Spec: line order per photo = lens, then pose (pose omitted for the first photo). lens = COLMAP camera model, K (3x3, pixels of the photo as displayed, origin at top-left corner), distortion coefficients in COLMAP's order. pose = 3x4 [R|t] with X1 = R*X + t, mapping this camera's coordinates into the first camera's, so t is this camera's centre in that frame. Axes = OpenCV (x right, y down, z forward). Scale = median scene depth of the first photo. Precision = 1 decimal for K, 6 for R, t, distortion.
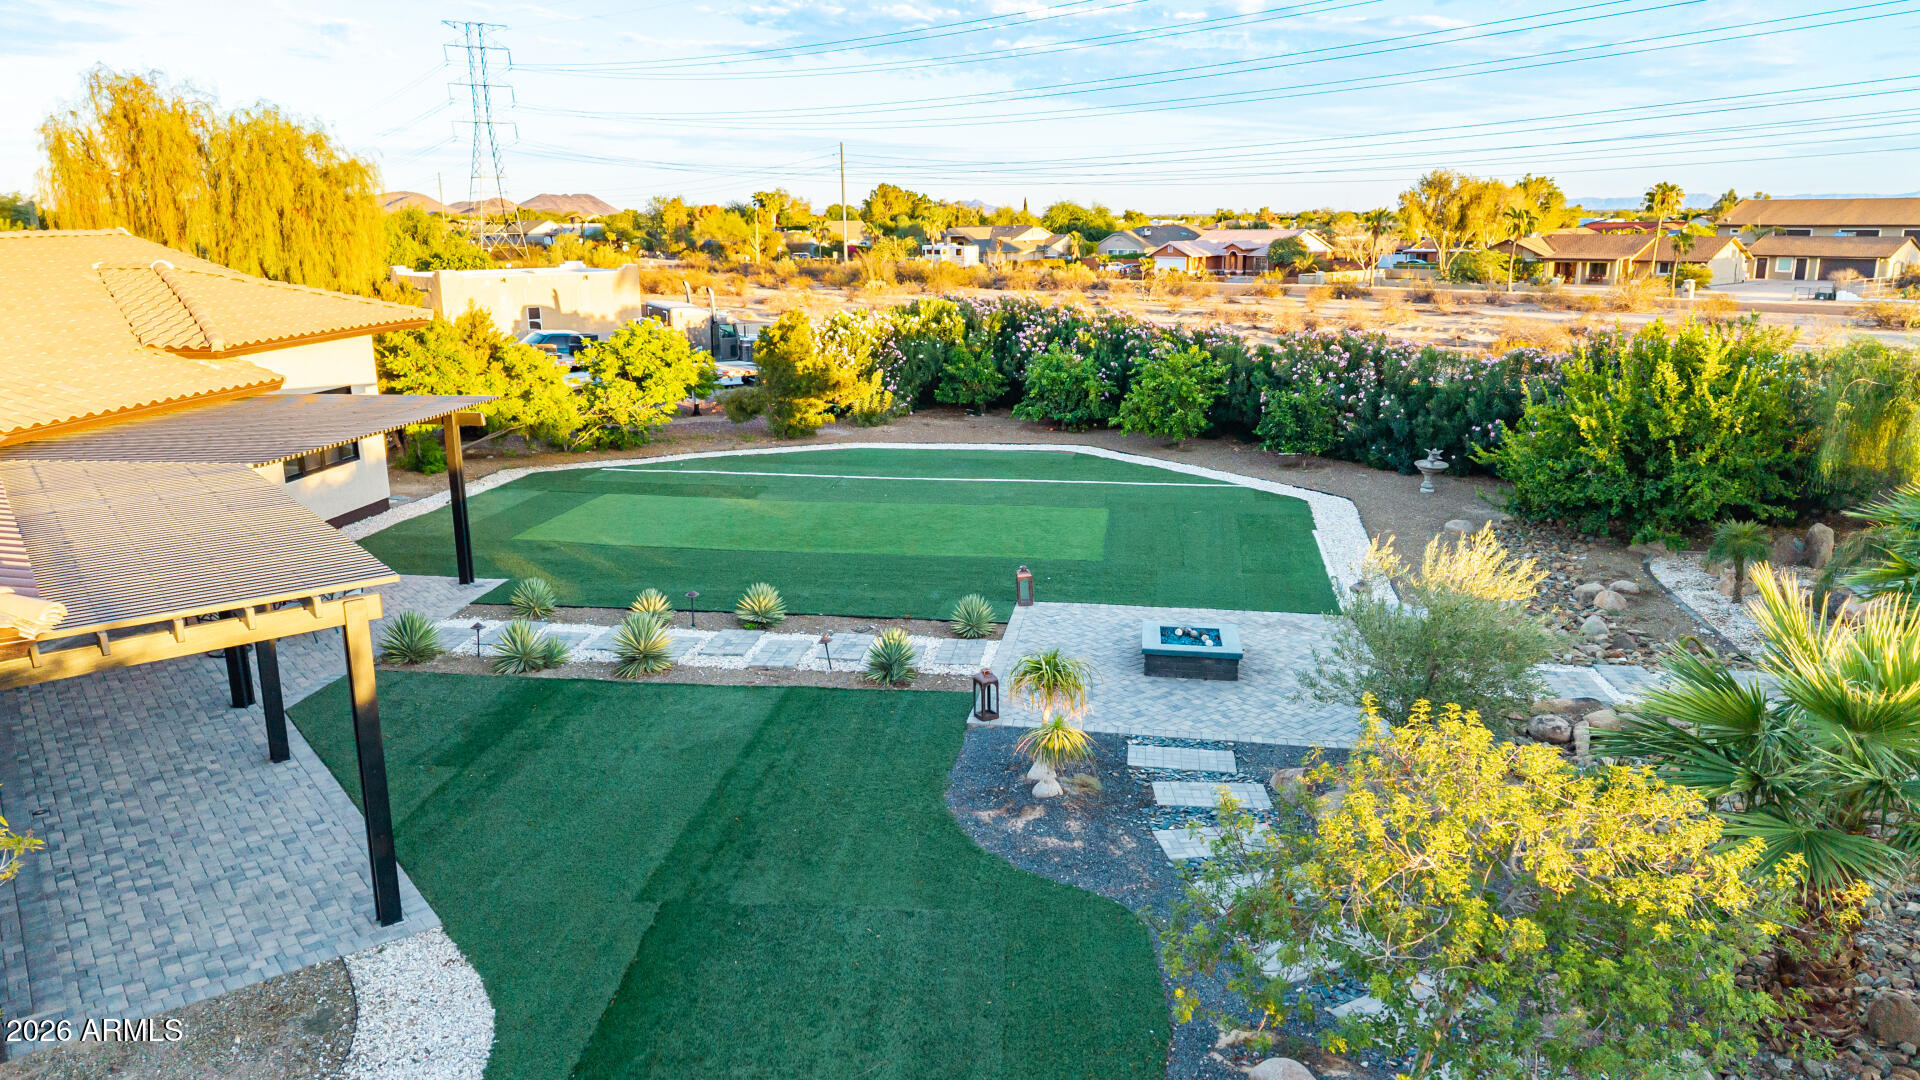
lens RADIAL K [[1348.9, 0, 963.5], [0, 1348.9, 538.9], [0, 0, 1]] dist [0.006708, 0.000545]
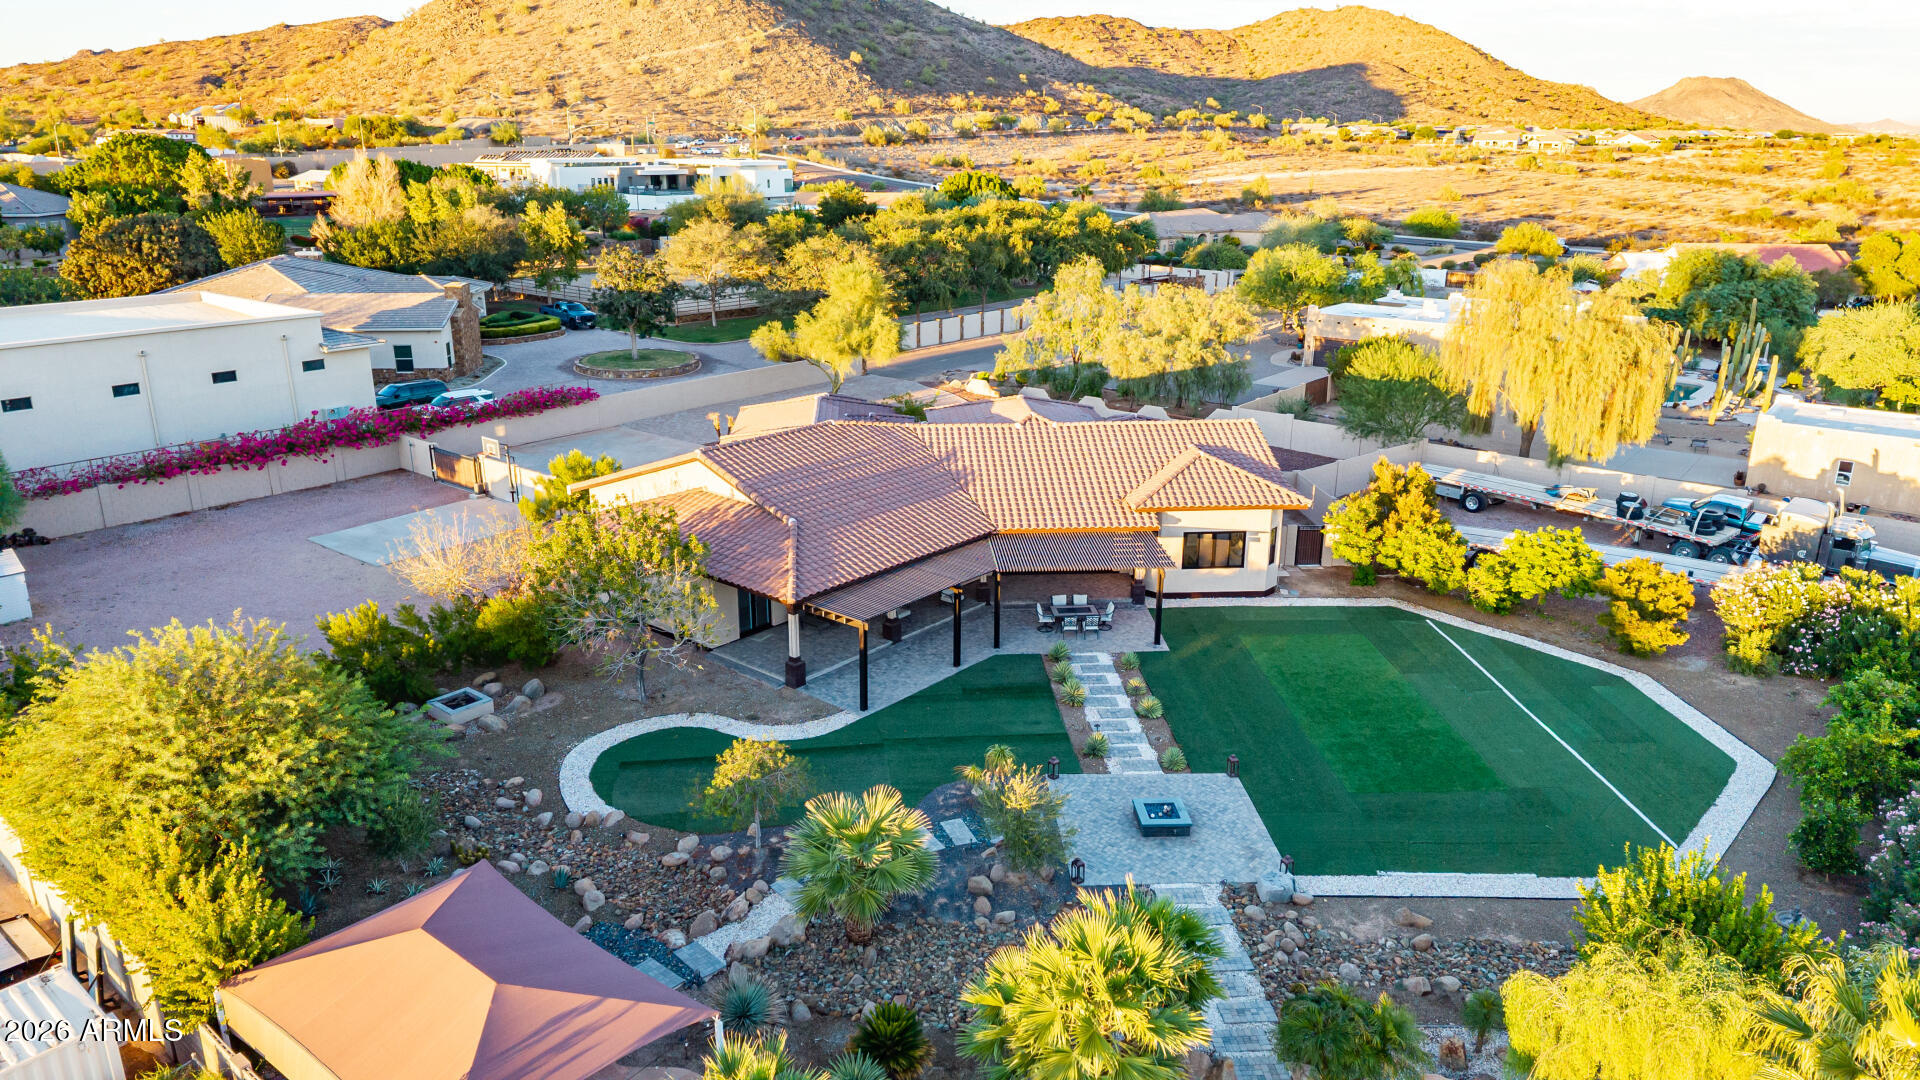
lens RADIAL K [[1279.6, 0, 954.3], [0, 1279.6, 533.8], [0, 0, 1]] dist [0.037101, -0.043124]
pose [[0.211435, 0.309706, -0.927026, 1.164123], [-0.238595, 0.936129, 0.258329, -0.485744], [0.947822, 0.166564, 0.271825, 0.097401]]
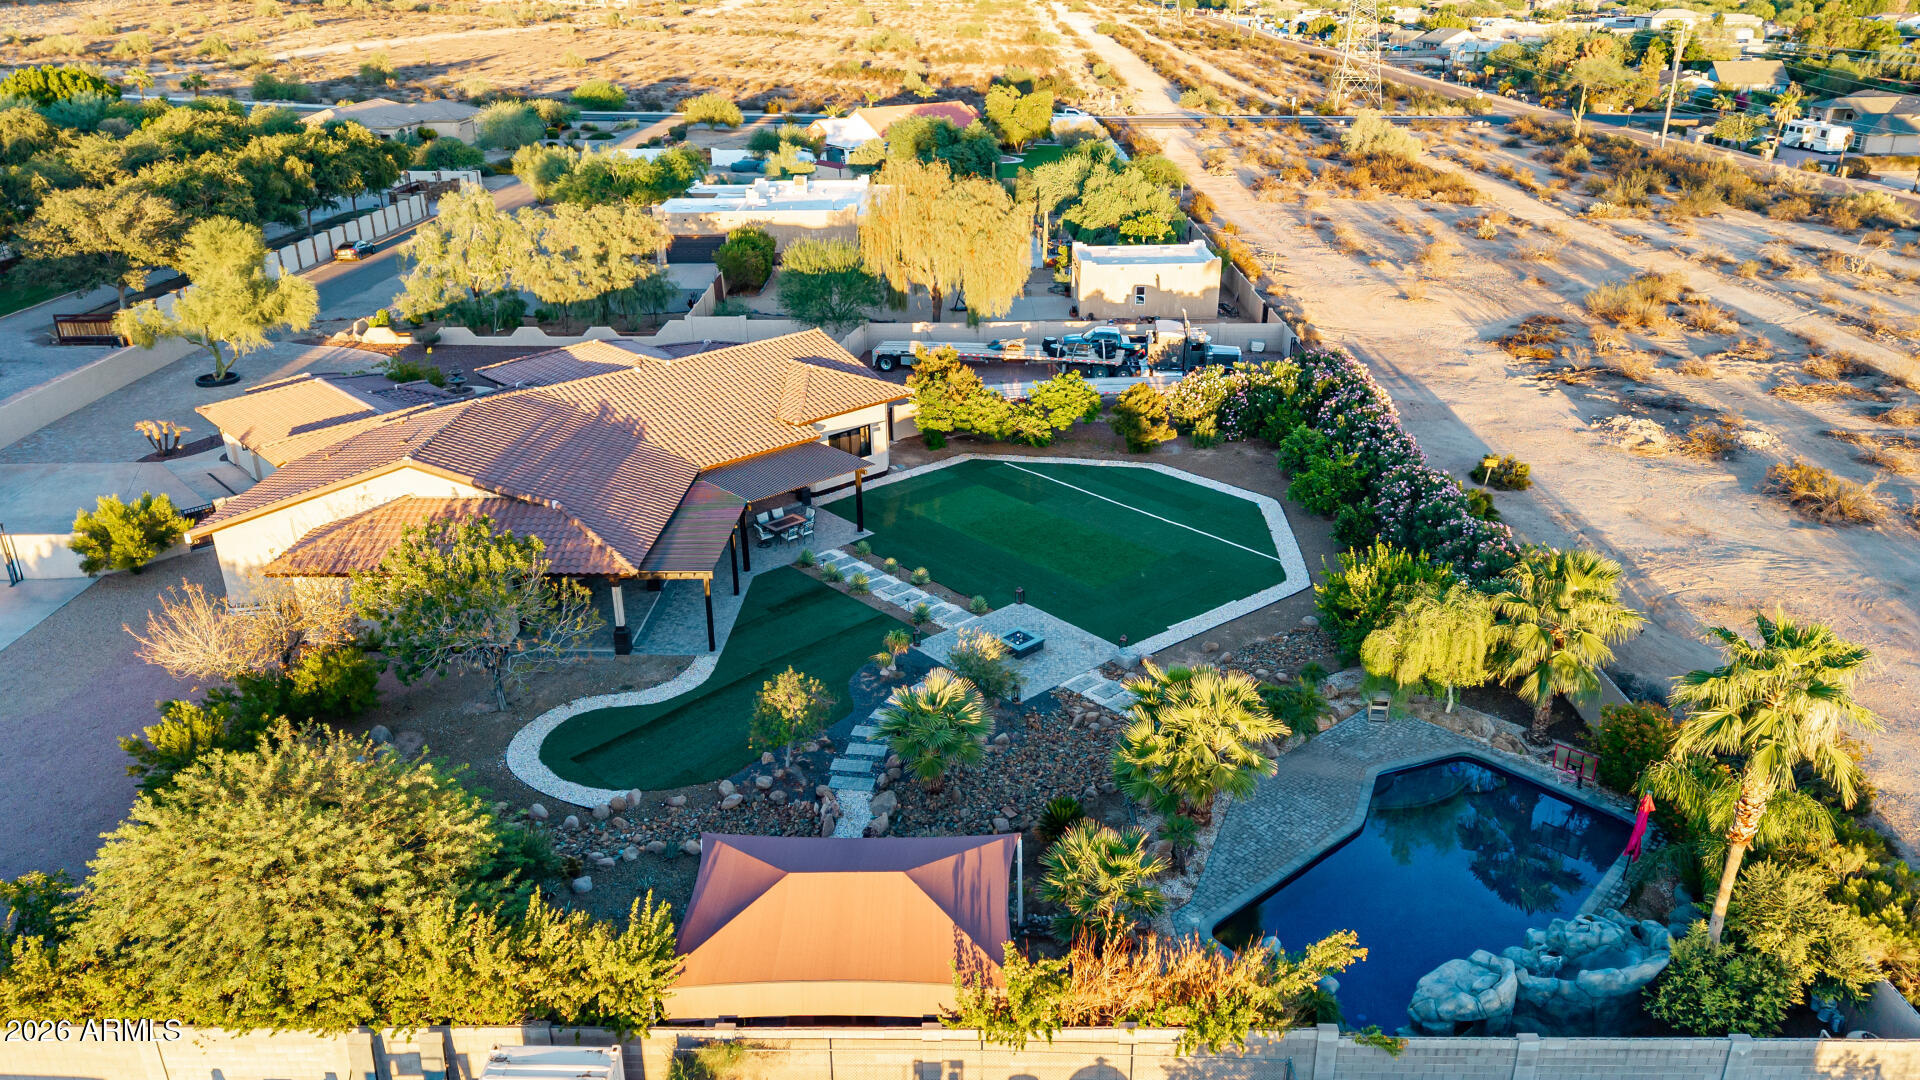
lens RADIAL K [[1342.9, 0, 968.2], [0, 1342.9, 555.1], [0, 0, 1]] dist [0.020794, -0.025176]
pose [[0.782165, 0.257264, -0.567480, 1.027768], [-0.151926, 0.962035, 0.226732, -0.440985], [0.604266, -0.091126, 0.791555, -0.728142]]
